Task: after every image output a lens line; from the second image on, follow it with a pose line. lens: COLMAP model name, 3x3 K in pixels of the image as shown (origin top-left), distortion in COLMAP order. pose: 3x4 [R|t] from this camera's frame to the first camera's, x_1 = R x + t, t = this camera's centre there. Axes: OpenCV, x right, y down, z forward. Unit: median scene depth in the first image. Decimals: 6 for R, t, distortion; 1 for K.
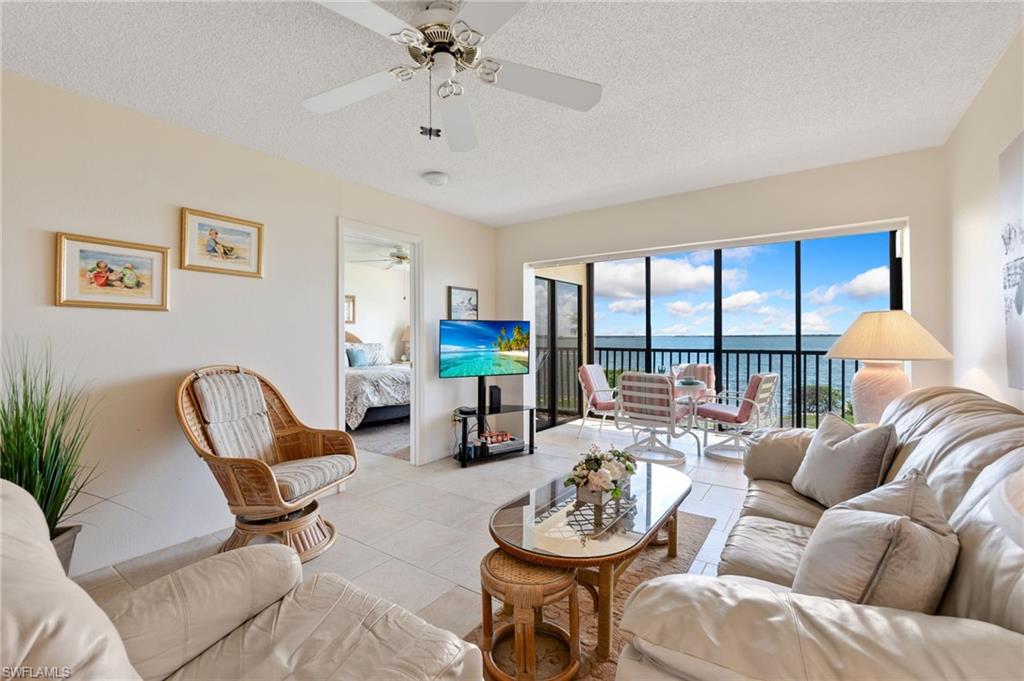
lens RADIAL K [[445.8, 0, 506.4], [0, 445.8, 336.2], [0, 0, 1]] dist [-0.001743, -0.000467]
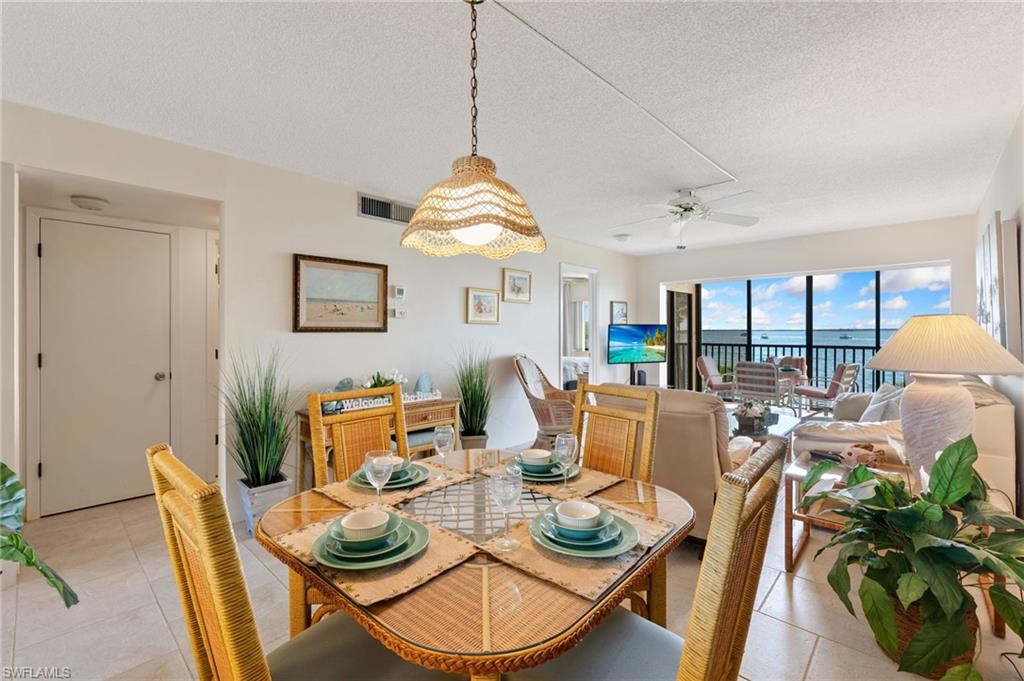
lens RADIAL K [[449.6, 0, 499.1], [0, 449.6, 334.5], [0, 0, 1]] dist [0.000714, -0.000020]
pose [[0.990845, 0.001791, -0.134991, -0.285182], [-0.000032, 0.999915, 0.013029, -0.021569], [0.135003, -0.012905, 0.990761, -0.492443]]
